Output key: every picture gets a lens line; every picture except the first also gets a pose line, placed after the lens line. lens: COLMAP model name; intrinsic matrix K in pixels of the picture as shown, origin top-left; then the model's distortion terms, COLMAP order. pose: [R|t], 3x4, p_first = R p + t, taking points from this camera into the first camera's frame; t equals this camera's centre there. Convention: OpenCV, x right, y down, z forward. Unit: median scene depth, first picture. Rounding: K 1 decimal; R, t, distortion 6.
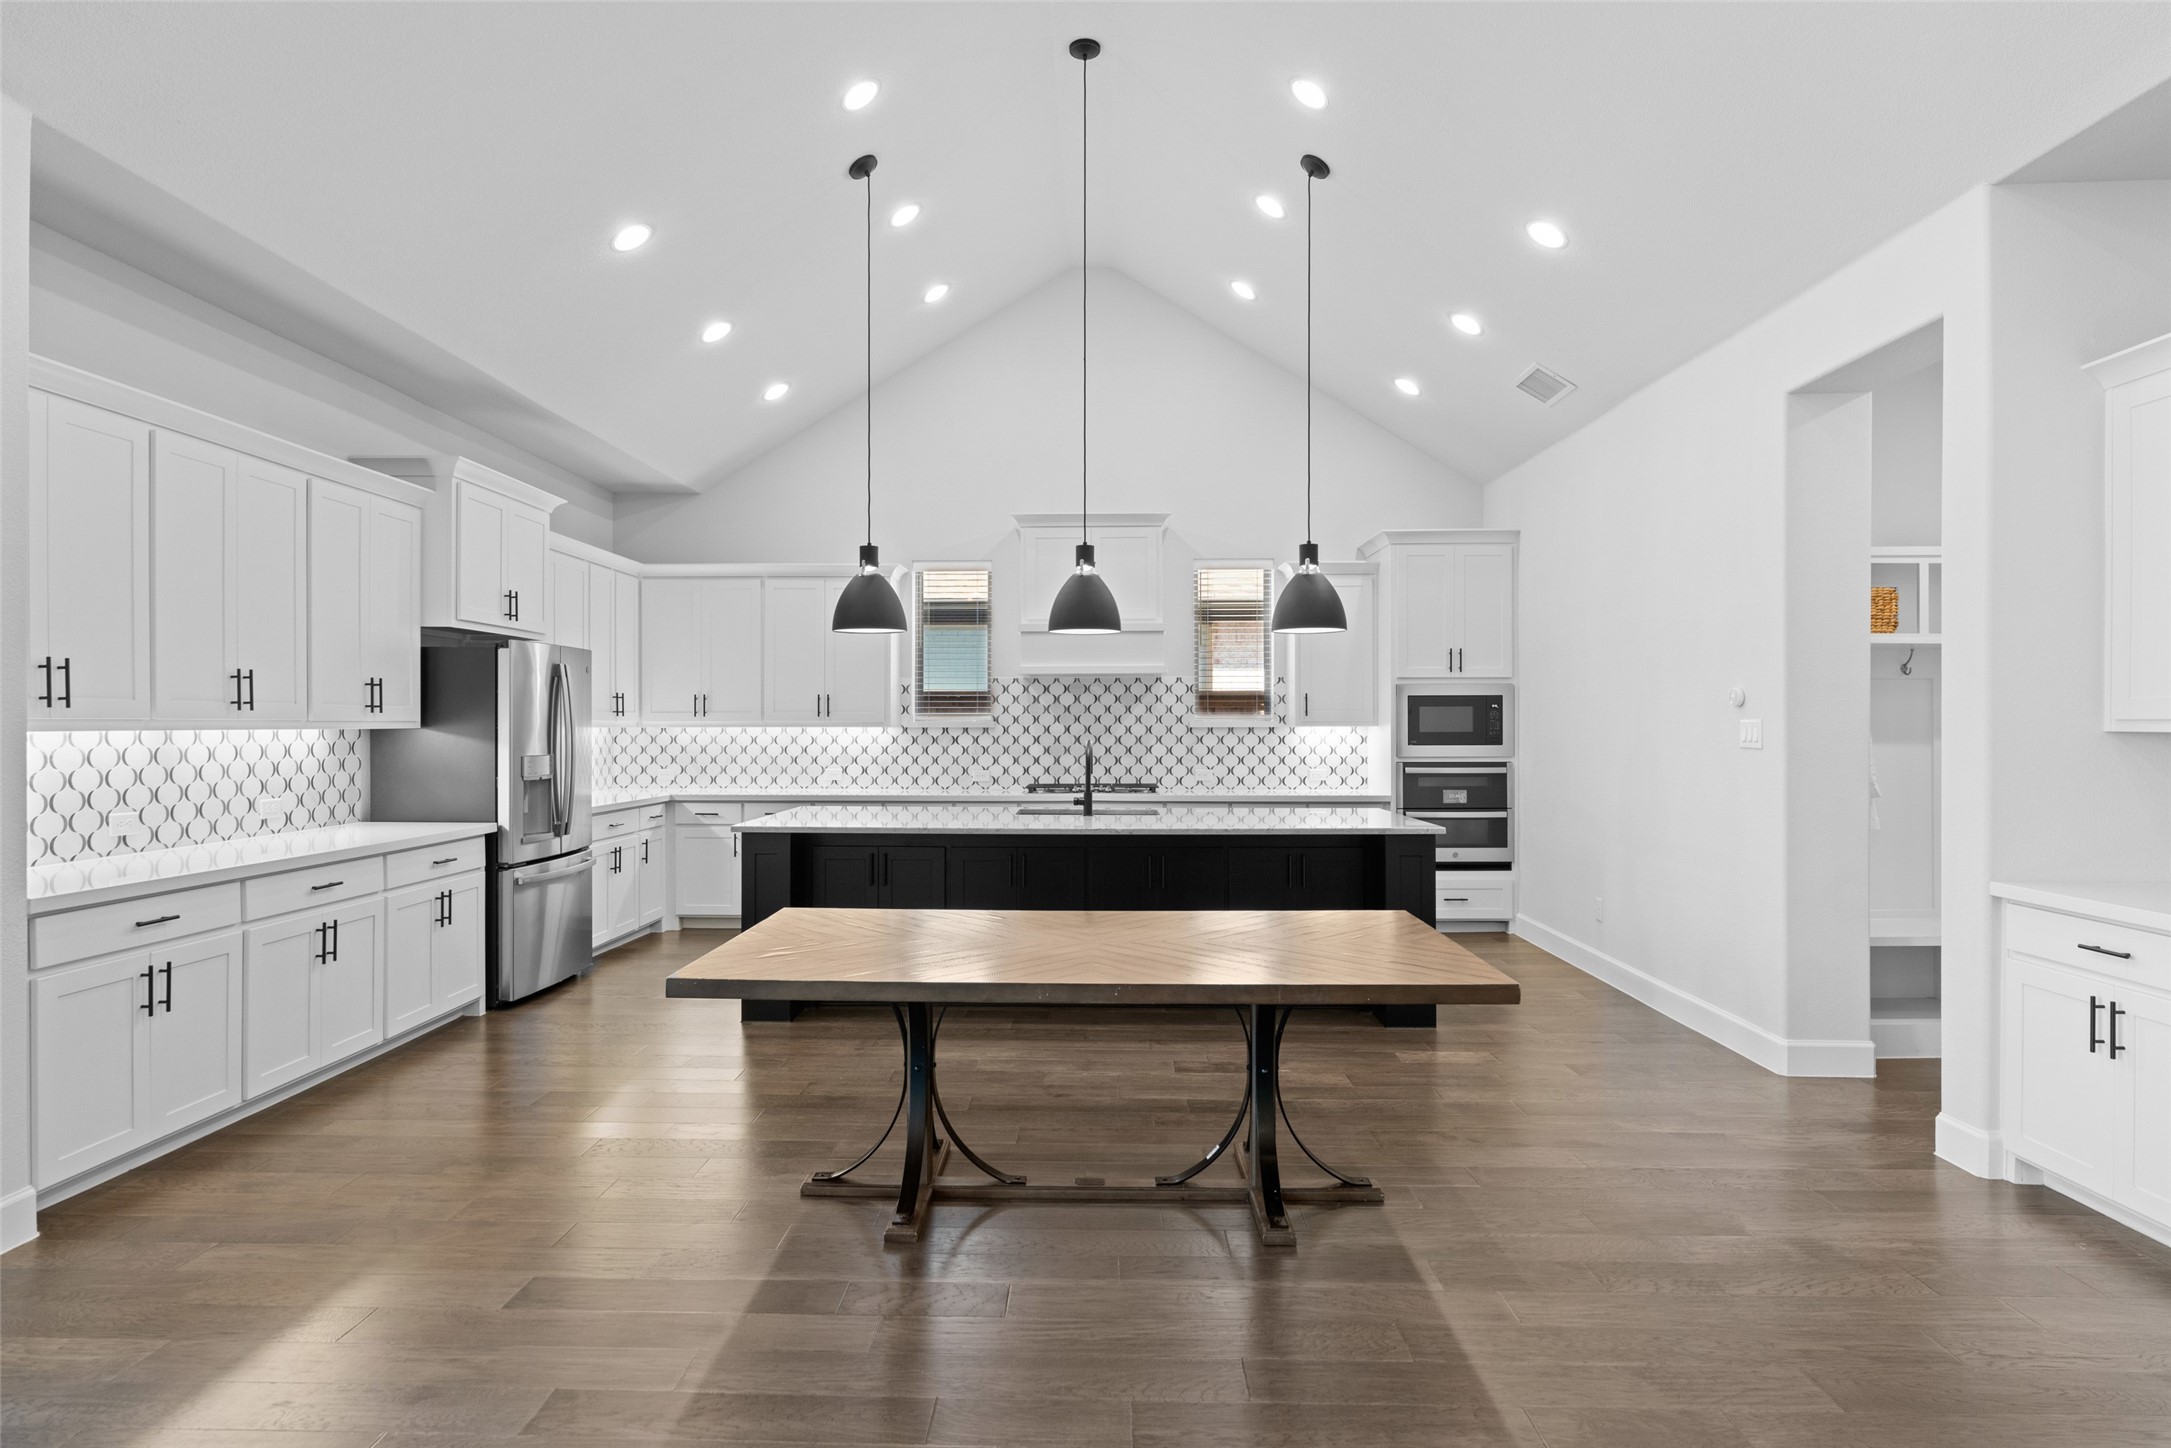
lens RADIAL K [[1200.4, 0, 1080.0], [0, 1200.4, 723.9], [0, 0, 1]] dist [-0.001572, 0.000207]
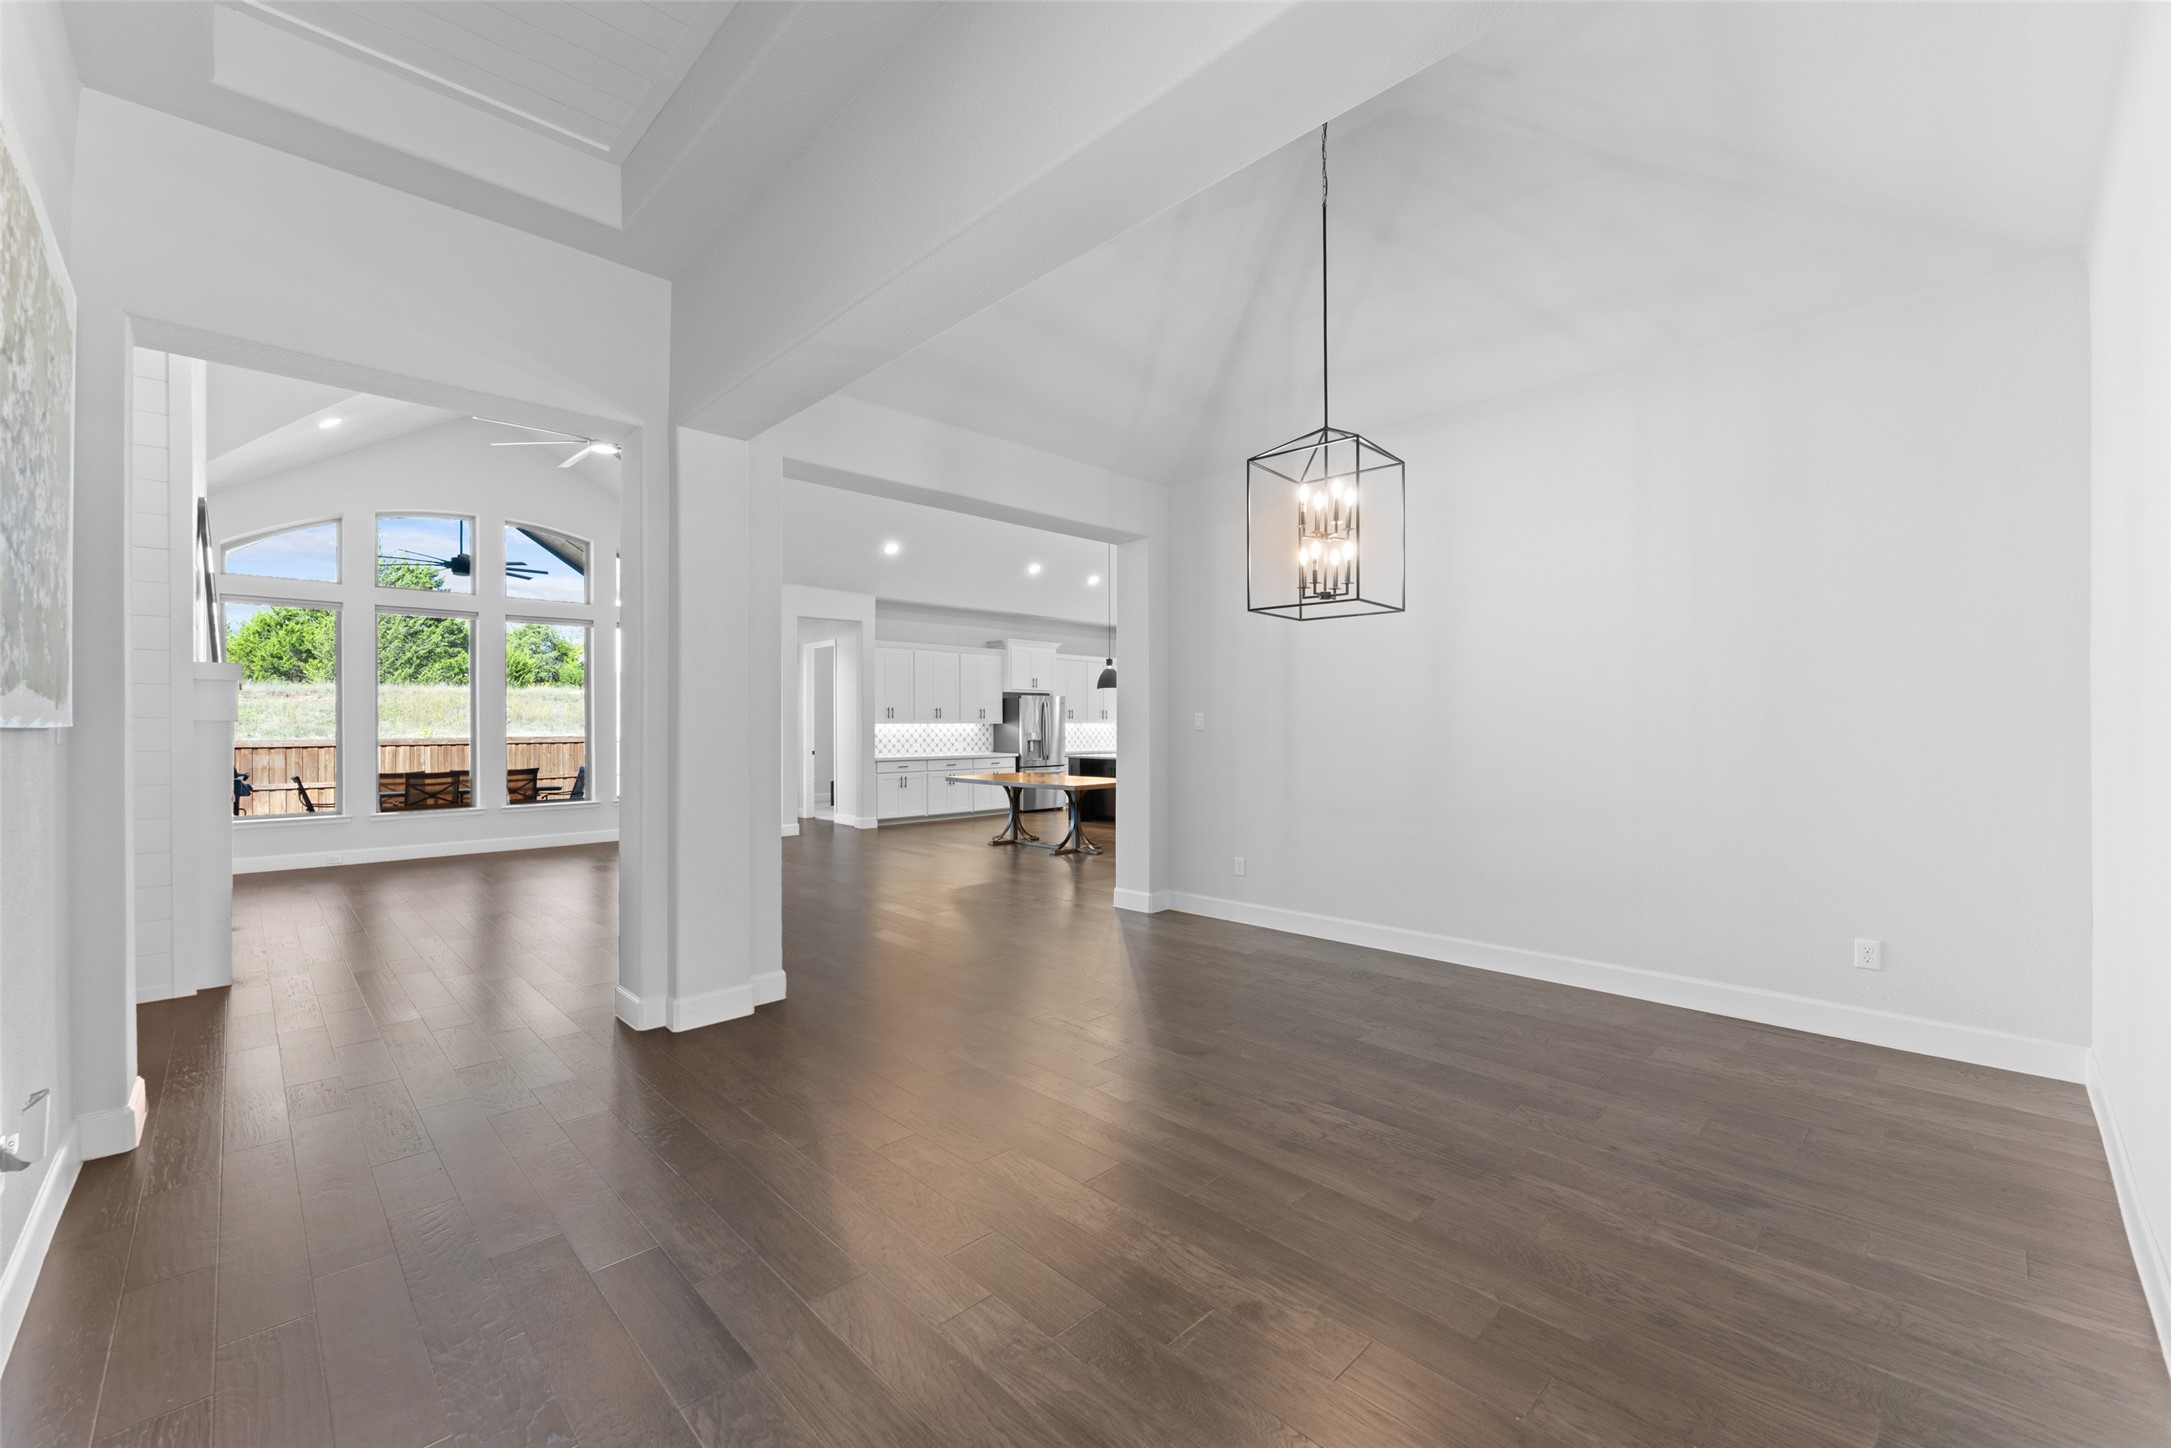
lens RADIAL K [[863.3, 0, 1065.4], [0, 863.3, 724.7], [0, 0, 1]] dist [0.023094, 0.000434]
pose [[0.711179, -0.002352, -0.703007, 0.919364], [0.003632, 0.999993, 0.000329, 0.005208], [0.703002, -0.002788, 0.711182, -0.408737]]
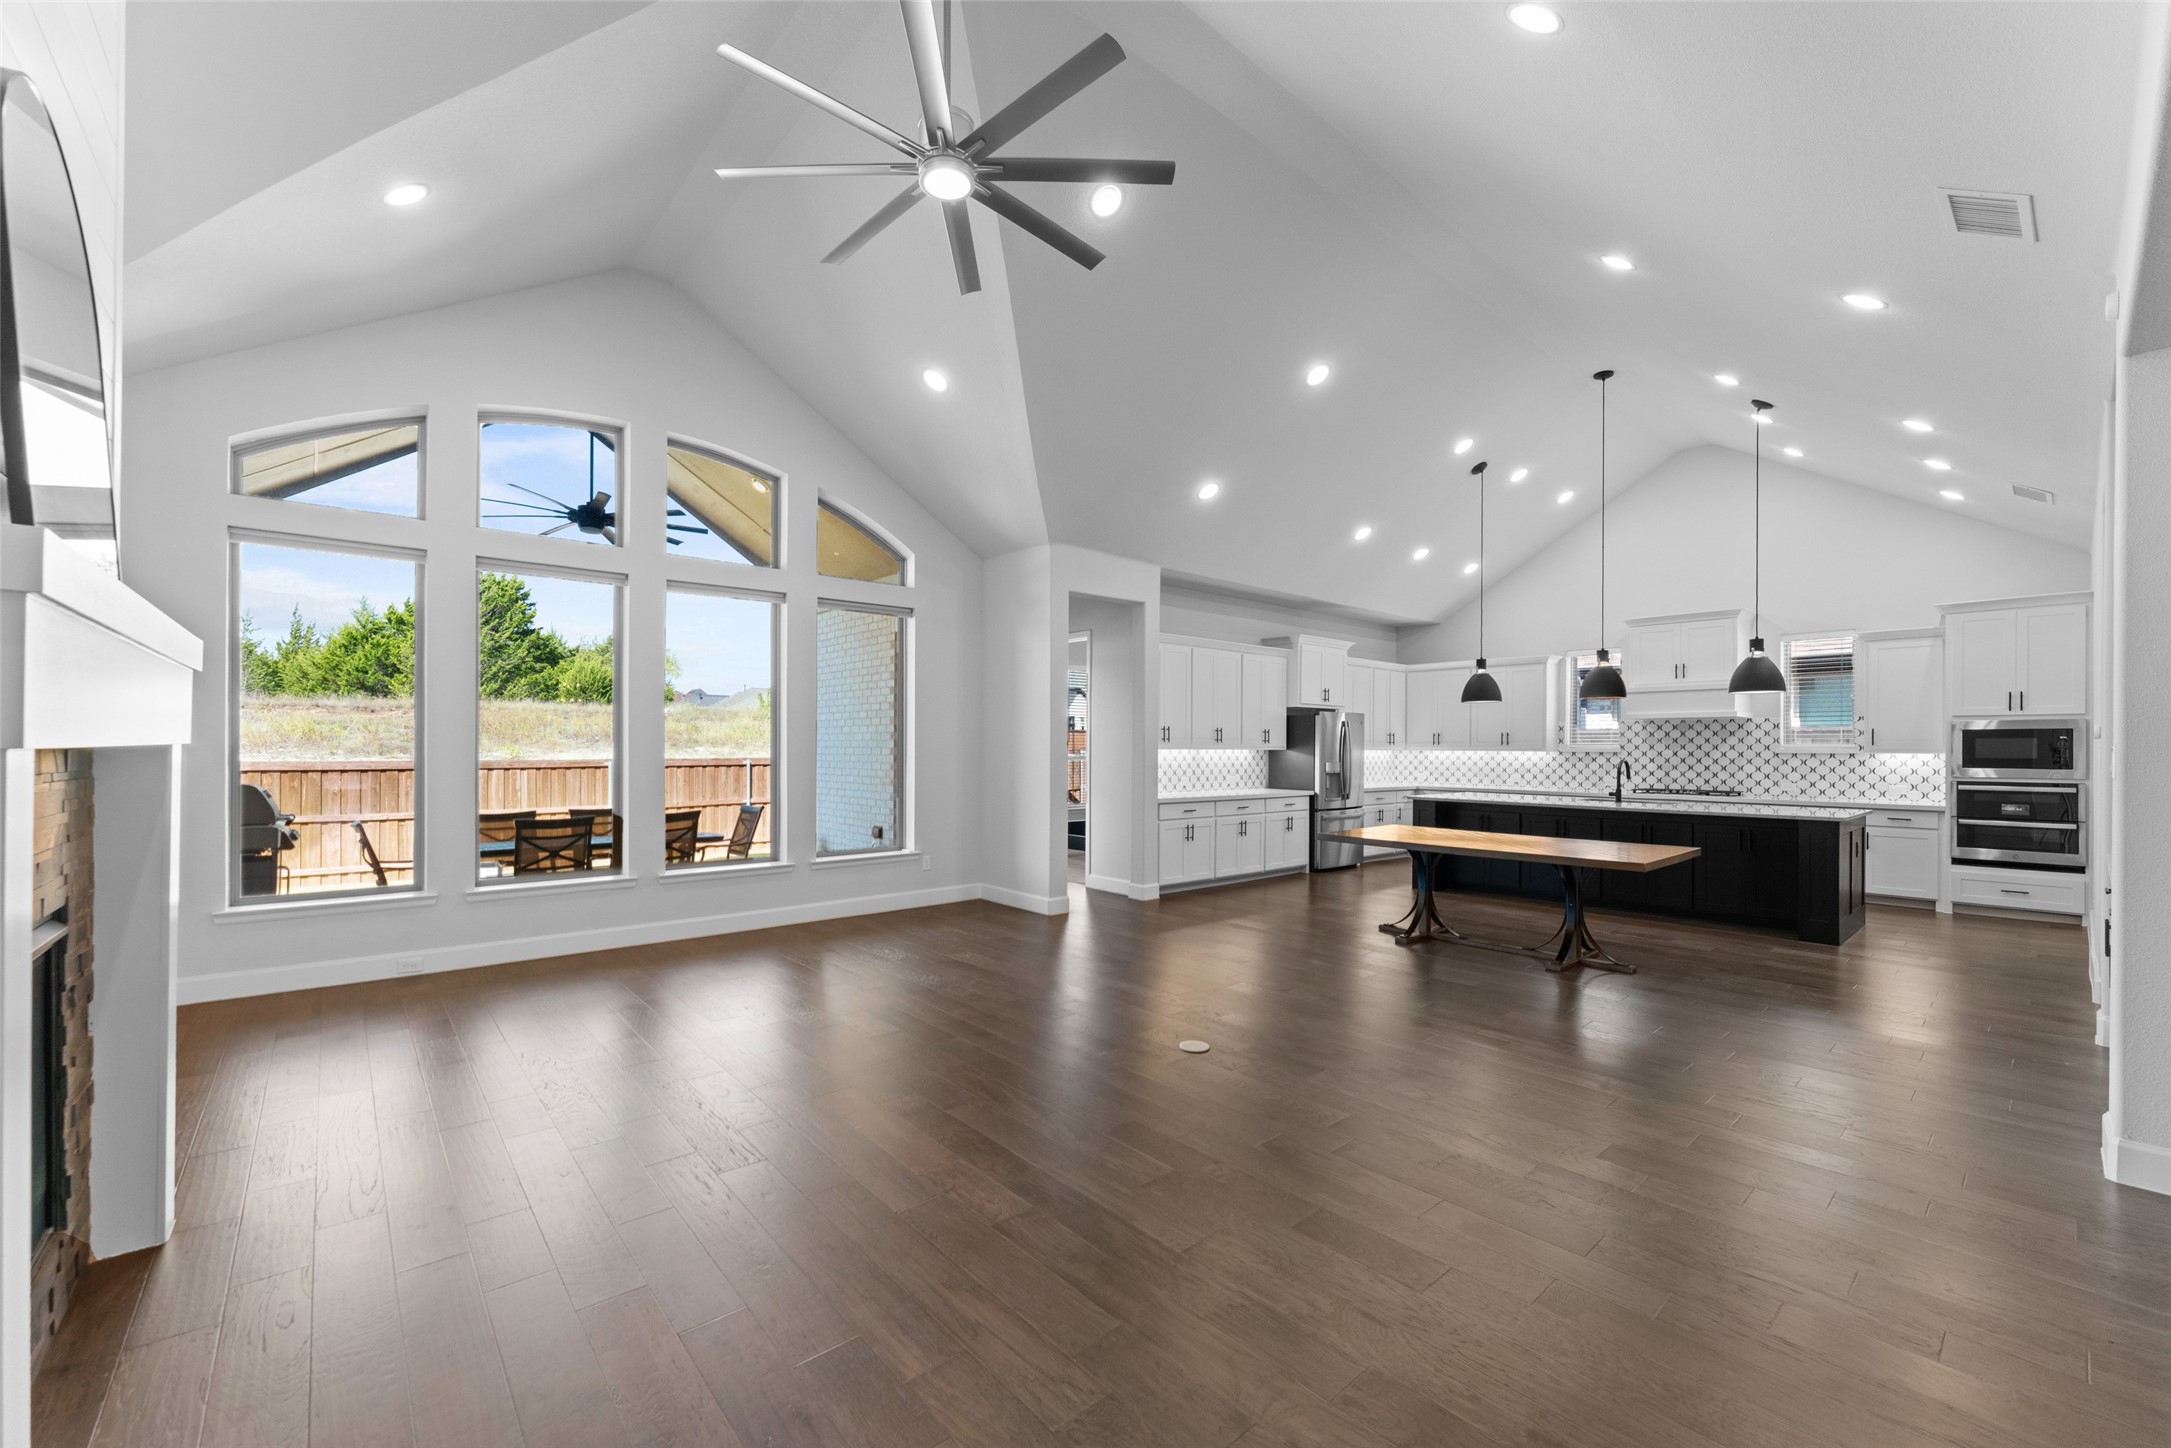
lens RADIAL K [[863.3, 0, 1086.7], [0, 863.3, 742.5], [0, 0, 1]] dist [0.023094, 0.000434]
pose [[0.680171, -0.000427, -0.733053, 0.333475], [-0.005666, 0.999967, -0.005841, 0.001084], [0.733032, 0.008126, 0.680146, -0.348075]]
